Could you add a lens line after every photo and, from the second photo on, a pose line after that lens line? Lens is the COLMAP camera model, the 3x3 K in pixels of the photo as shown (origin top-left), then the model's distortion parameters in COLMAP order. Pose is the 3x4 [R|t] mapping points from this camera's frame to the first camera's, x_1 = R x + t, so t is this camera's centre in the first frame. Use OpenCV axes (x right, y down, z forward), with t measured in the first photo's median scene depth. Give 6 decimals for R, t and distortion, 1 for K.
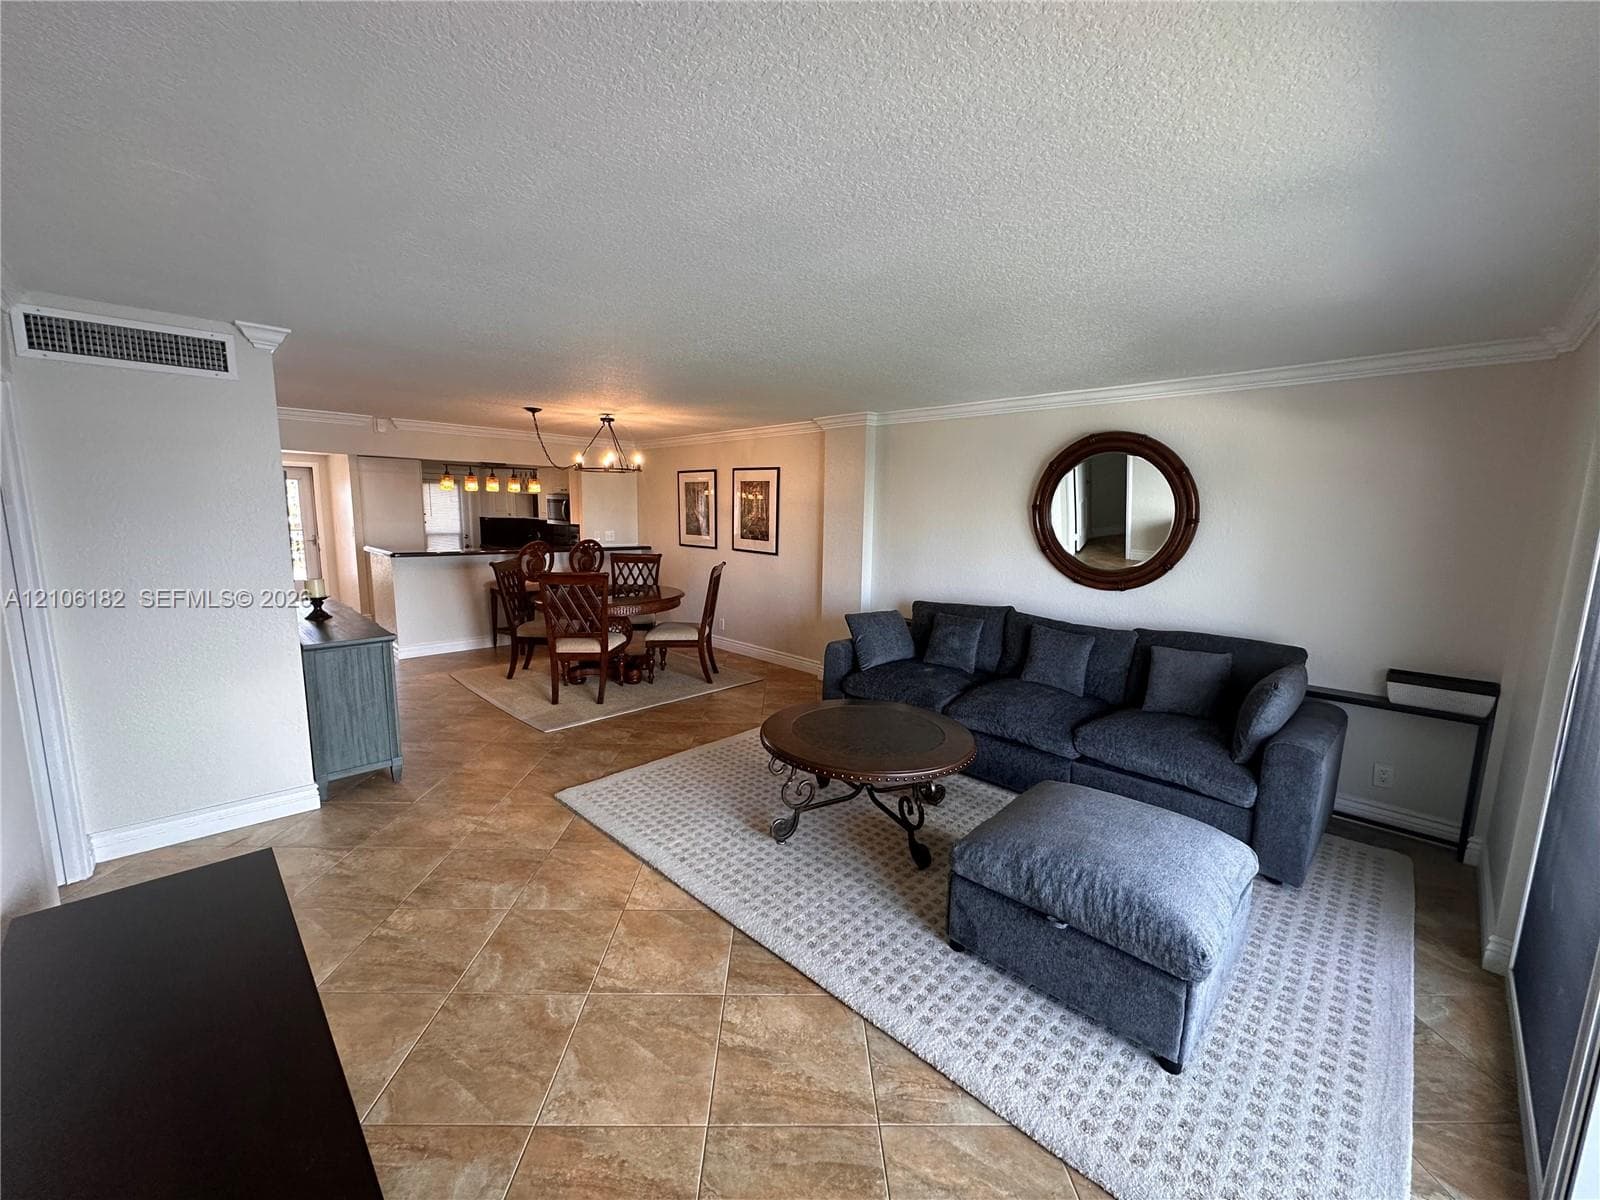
lens RADIAL K [[636.8, 0, 799.5], [0, 636.8, 599.5], [0, 0, 1]] dist [-0.004768, 0.000997]
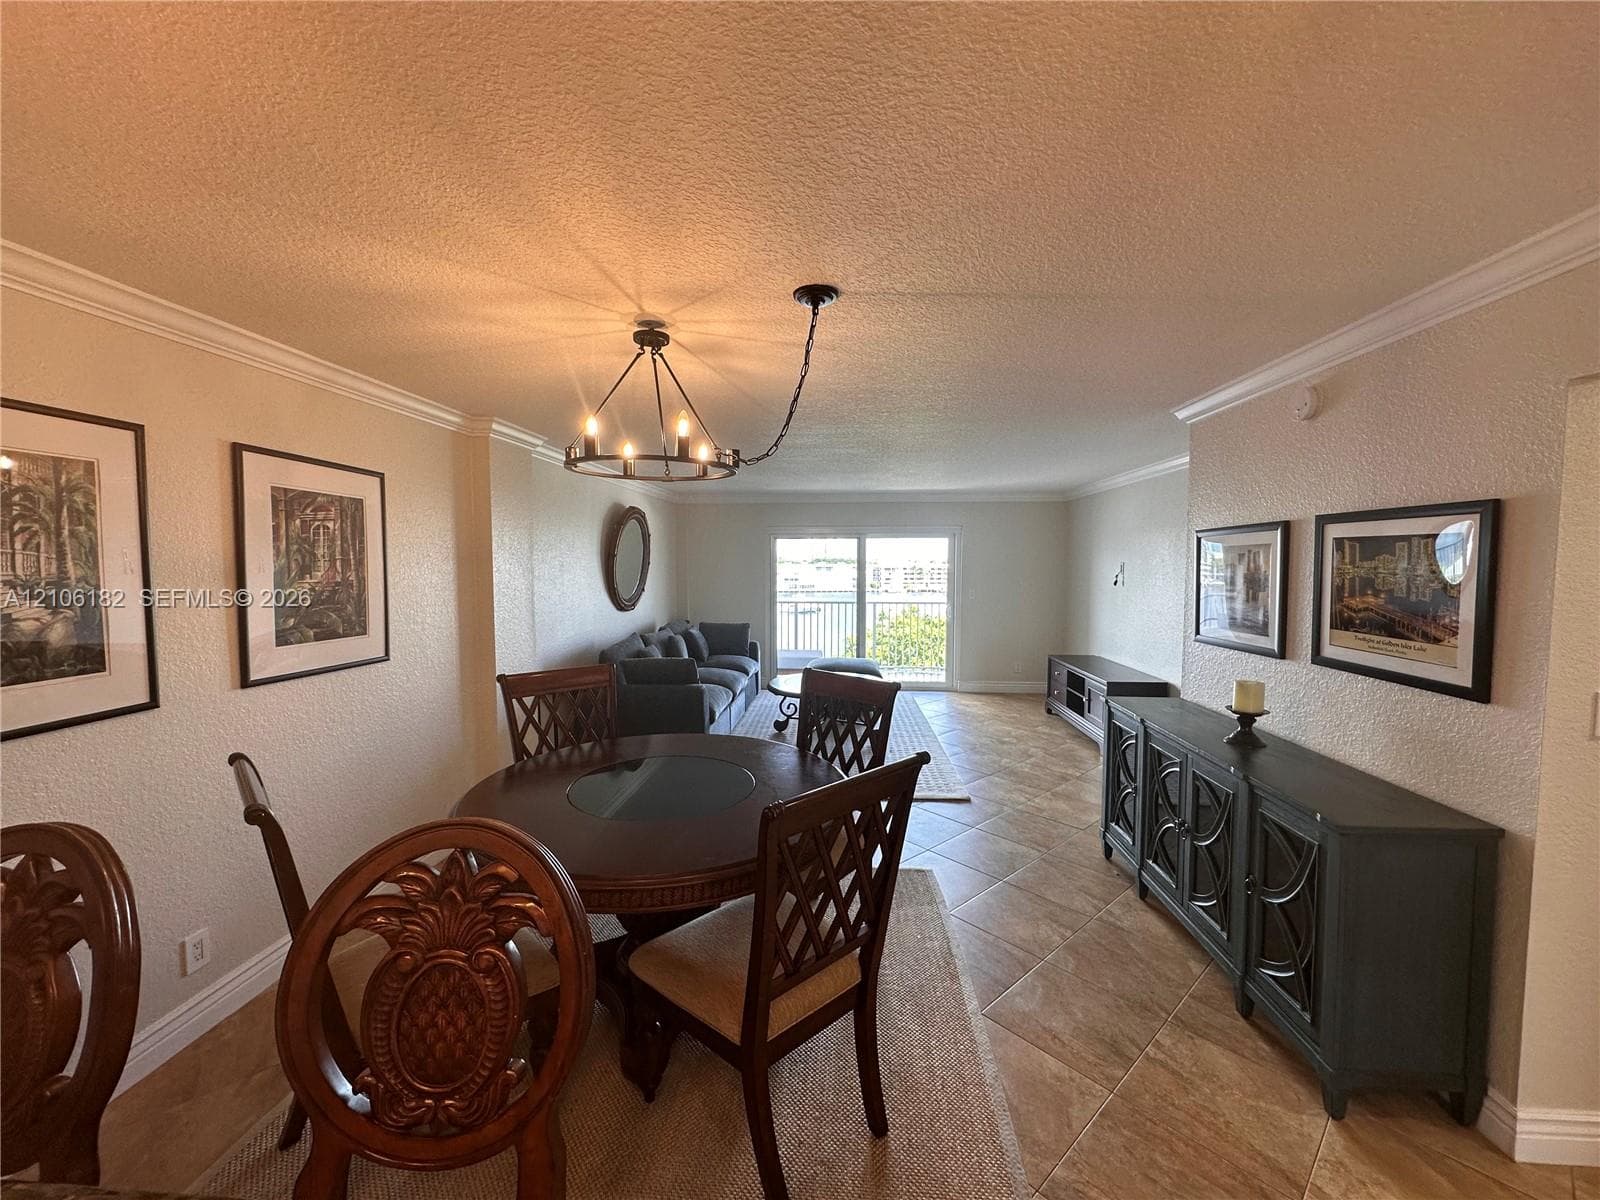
lens RADIAL K [[636.8, 0, 797.6], [0, 636.8, 601.3], [0, 0, 1]] dist [-0.004768, 0.000997]
pose [[-0.651734, -0.059313, 0.756125, -0.547393], [0.106604, 0.979877, 0.168751, -0.148745], [-0.750919, 0.190587, -0.632296, 0.997618]]
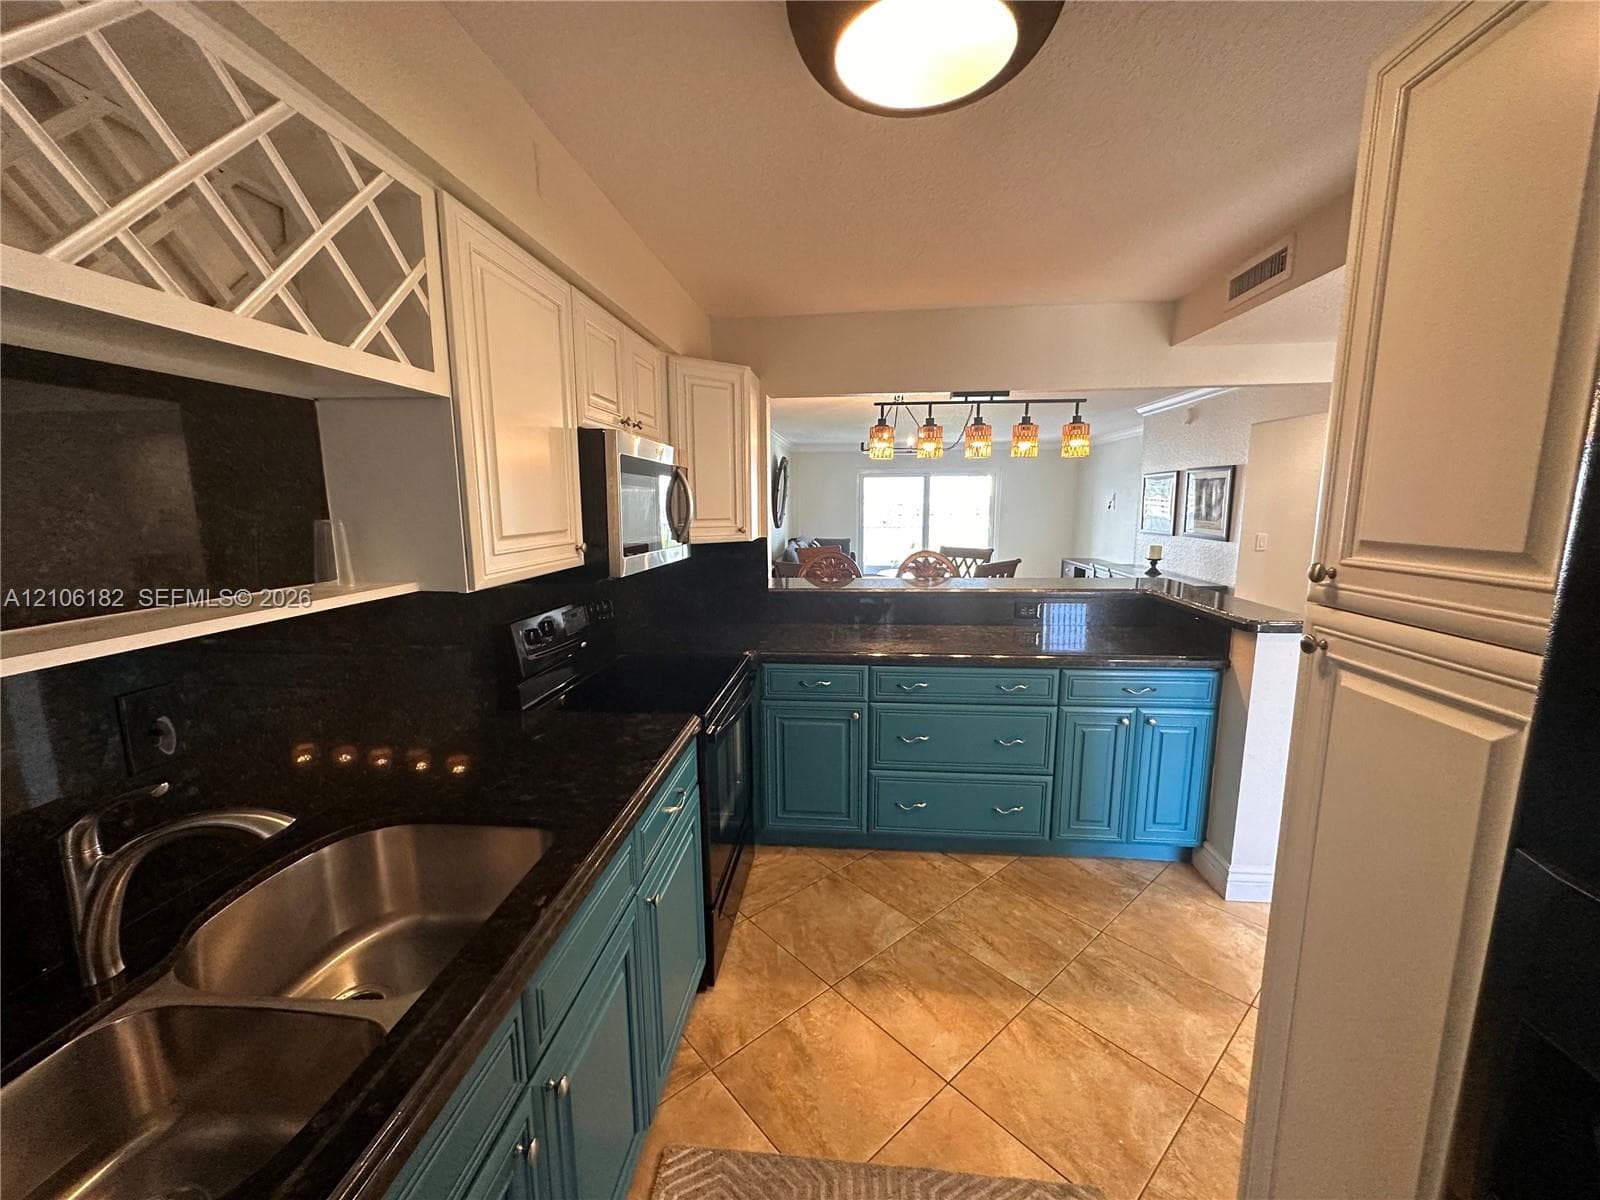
lens RADIAL K [[636.8, 0, 801.6], [0, 636.8, 604.3], [0, 0, 1]] dist [-0.004768, 0.000997]
pose [[-0.645129, -0.134096, 0.752214, -0.771641], [0.114371, 0.956440, 0.268593, -0.210457], [-0.755465, 0.259309, -0.601691, 1.424724]]
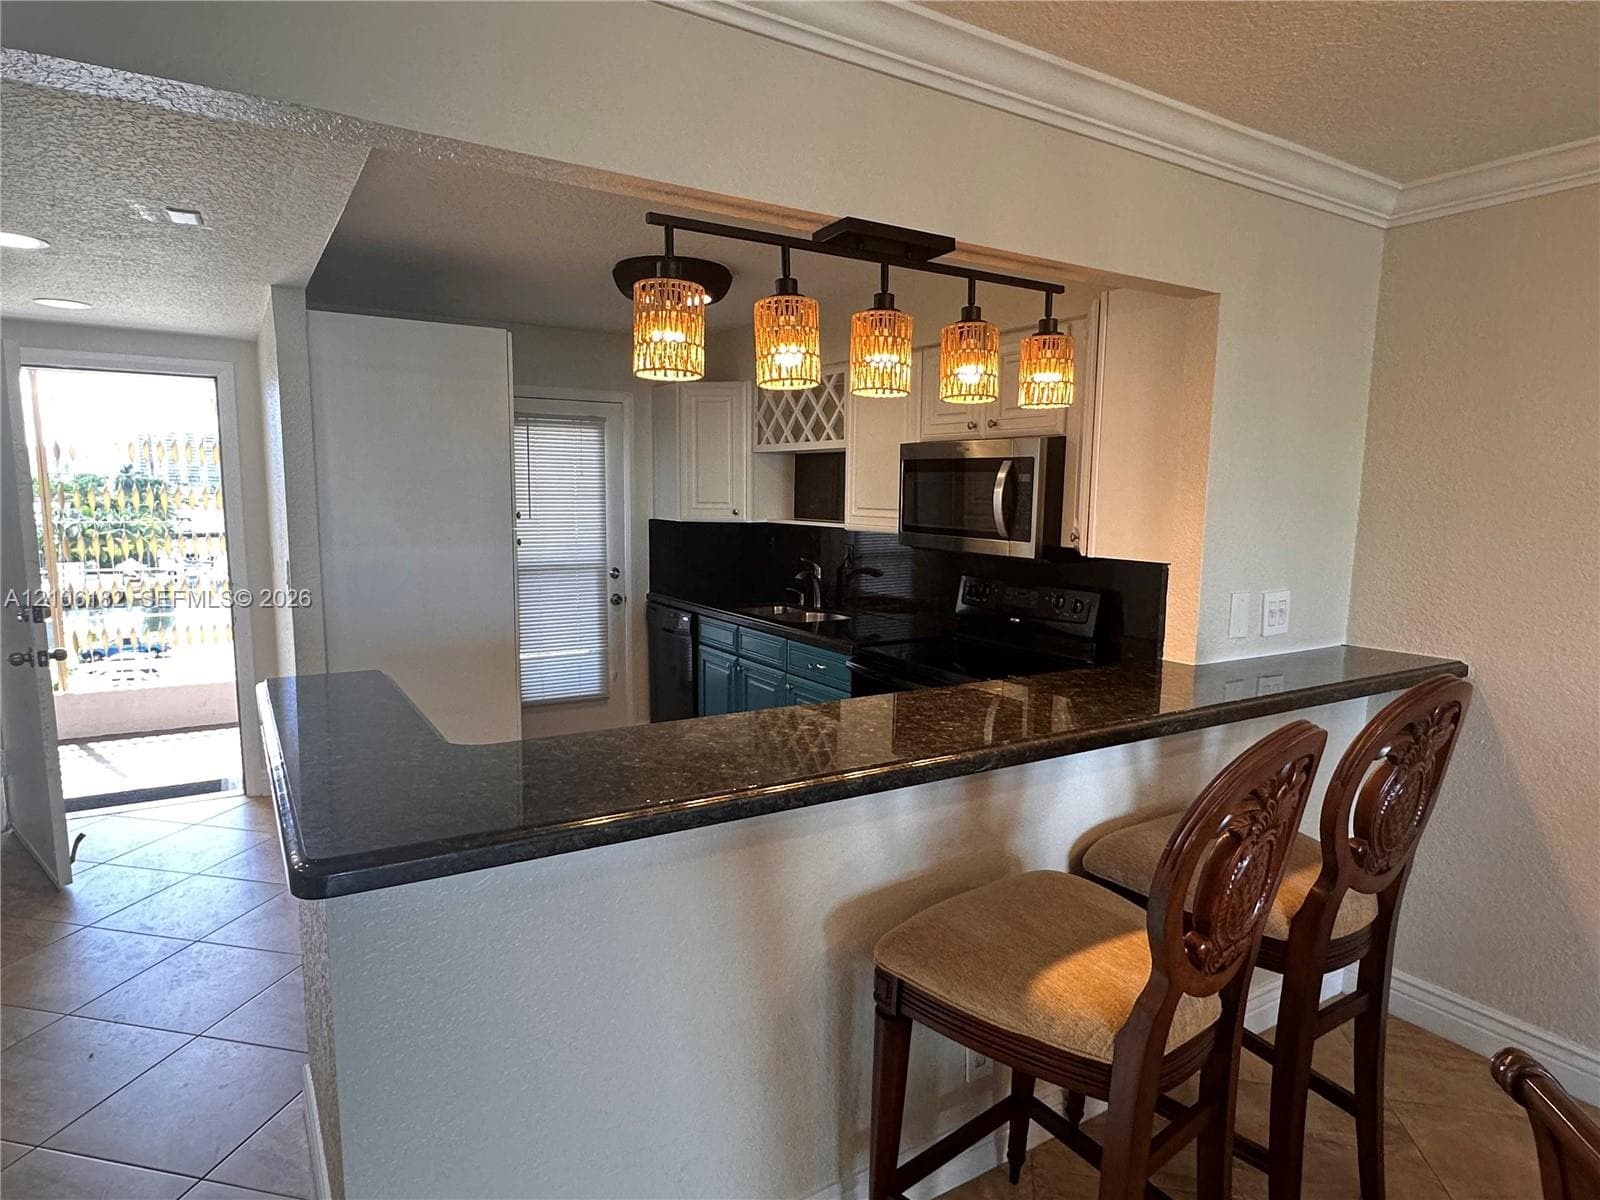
lens RADIAL K [[922.5, 0, 798.5], [0, 922.5, 601.9], [0, 0, 1]] dist [0.000378, 0.000010]
pose [[0.973601, 0.015423, -0.227733, -0.452367], [-0.021184, 0.999514, -0.022877, -0.109931], [0.227270, 0.027097, 0.973455, 0.763329]]
